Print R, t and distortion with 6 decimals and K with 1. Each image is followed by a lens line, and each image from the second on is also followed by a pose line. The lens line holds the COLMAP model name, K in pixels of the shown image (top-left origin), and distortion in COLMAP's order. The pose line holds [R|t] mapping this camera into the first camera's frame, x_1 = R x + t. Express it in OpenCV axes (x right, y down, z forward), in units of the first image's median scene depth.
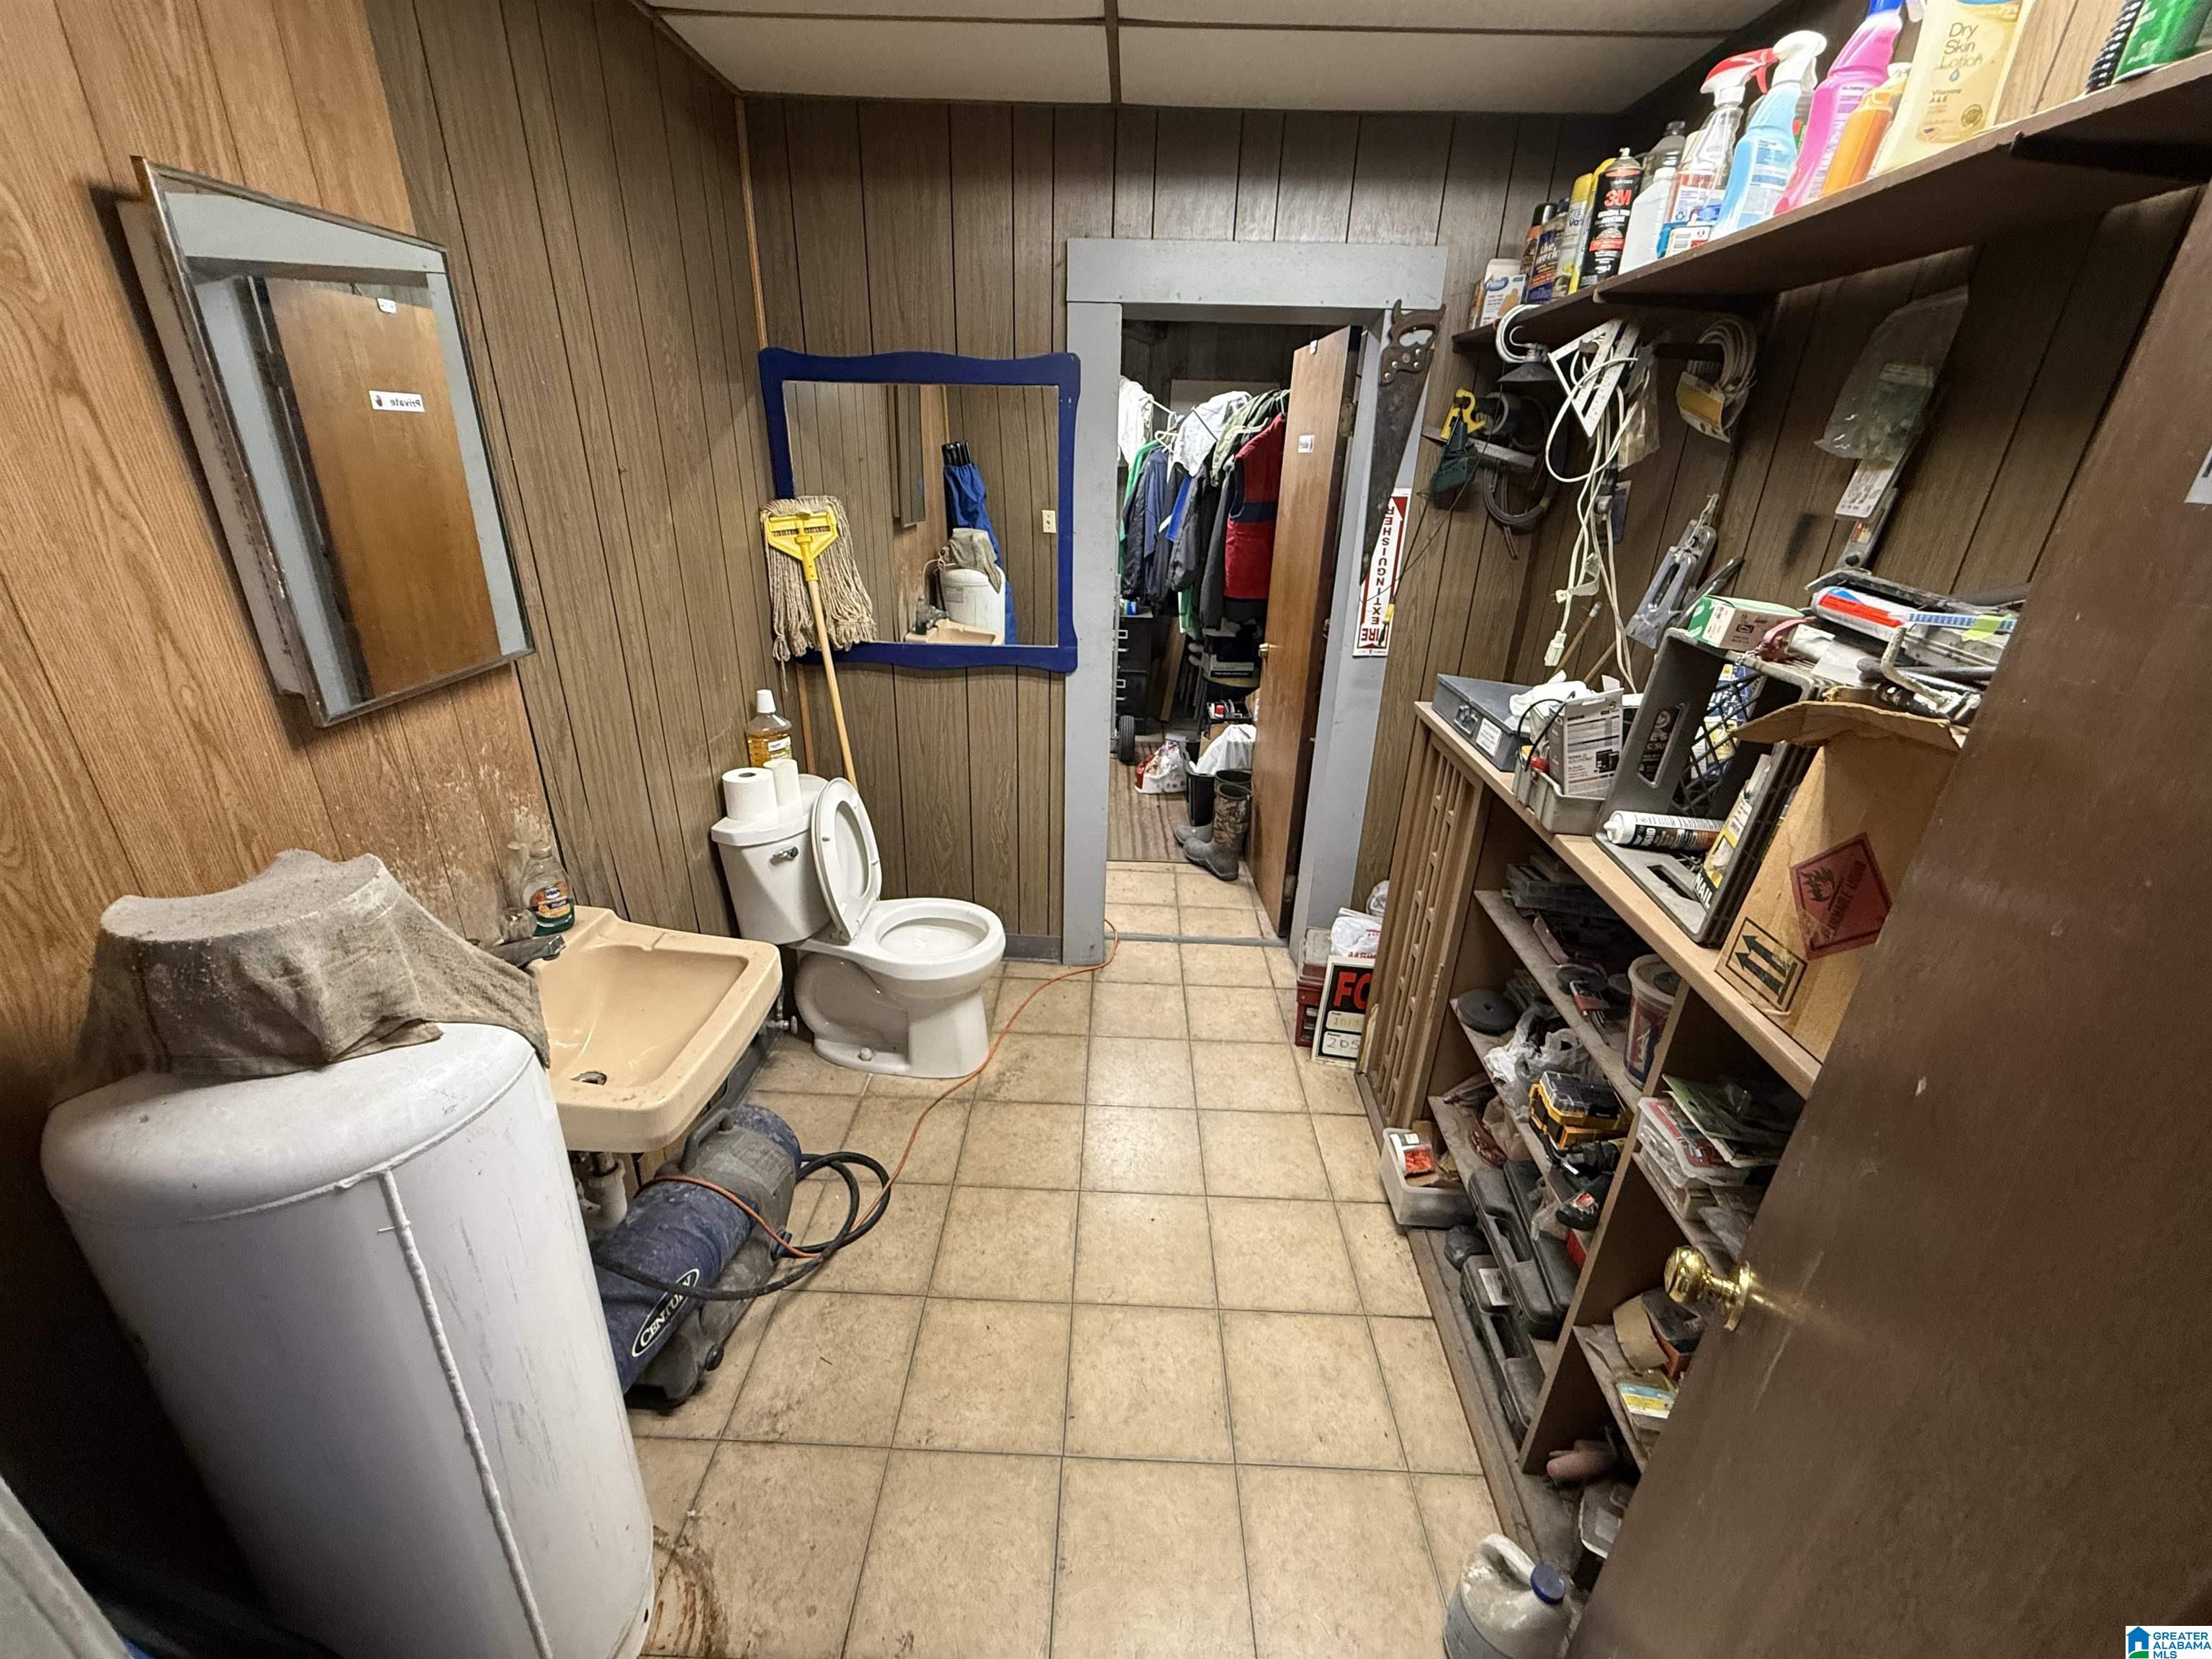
lens RADIAL K [[878.3, 0, 1103.4], [0, 878.3, 820.5], [0, 0, 1]] dist [0.009367, -0.001246]
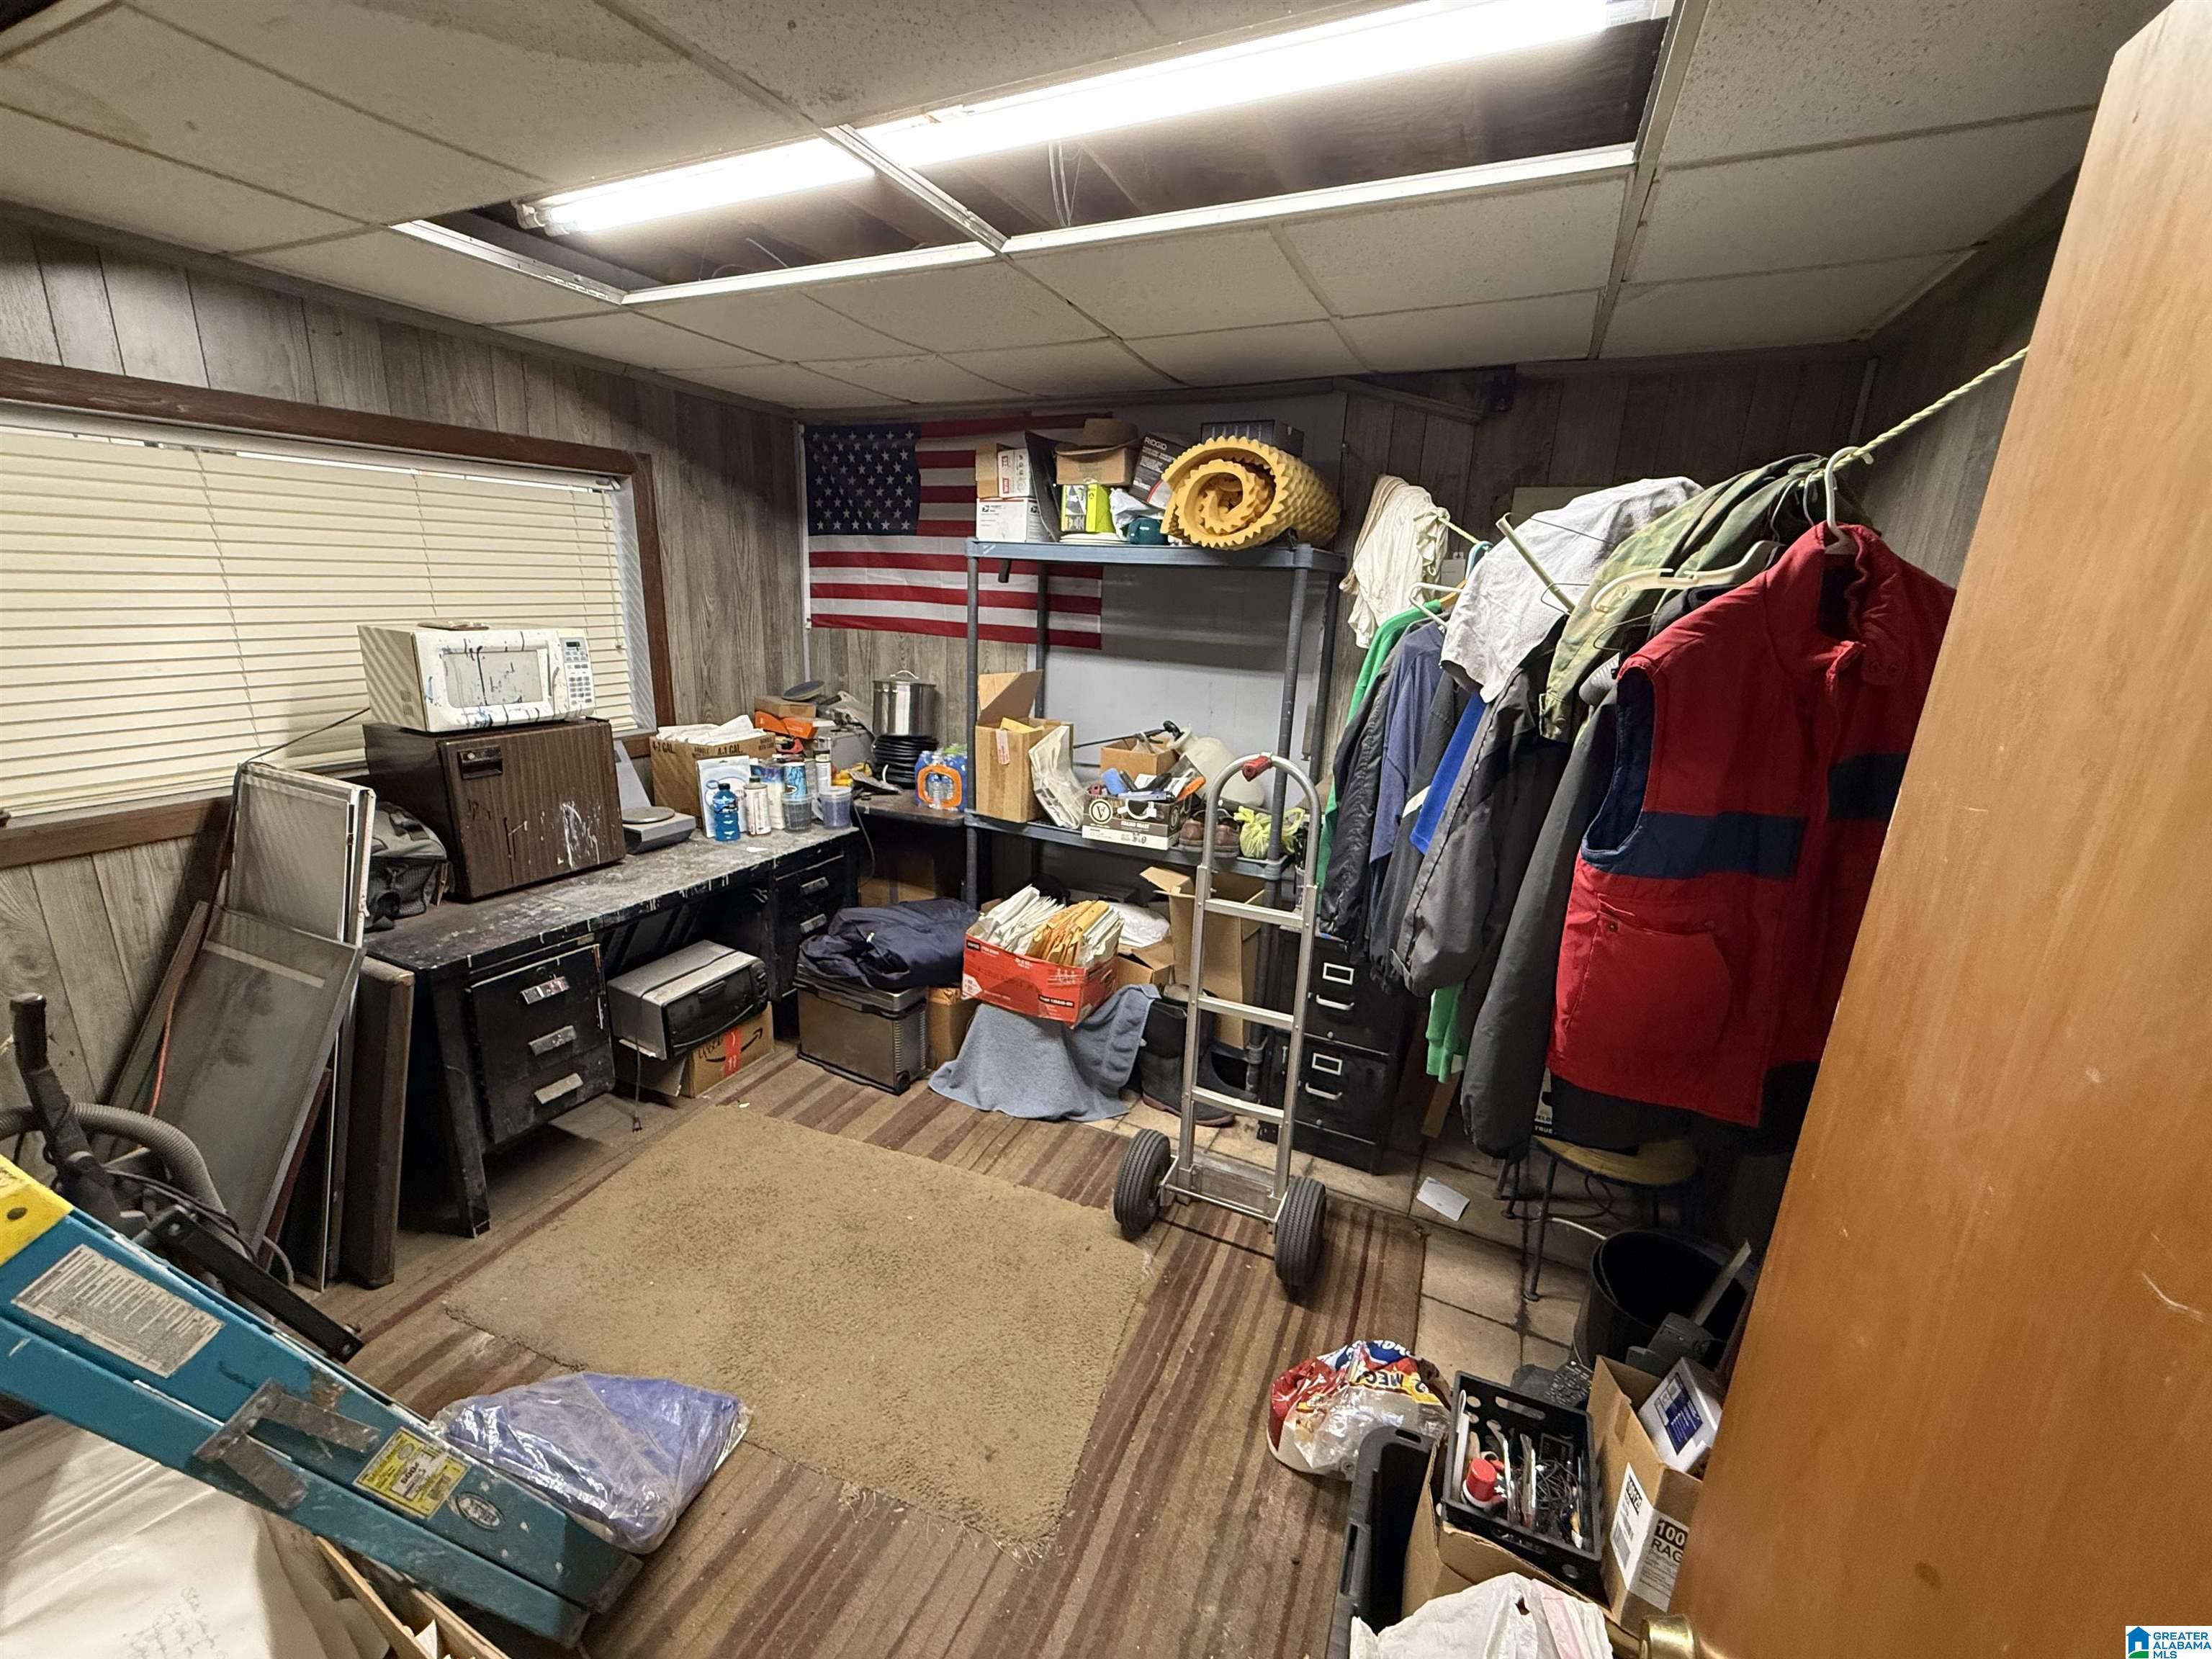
lens RADIAL K [[878.3, 0, 1109.5], [0, 878.3, 830.2], [0, 0, 1]] dist [0.009367, -0.001246]
pose [[0.920801, 0.110945, -0.373922, 0.099689], [-0.162105, 0.980826, -0.108176, -0.276491], [0.354751, 0.160223, 0.921130, 0.623172]]
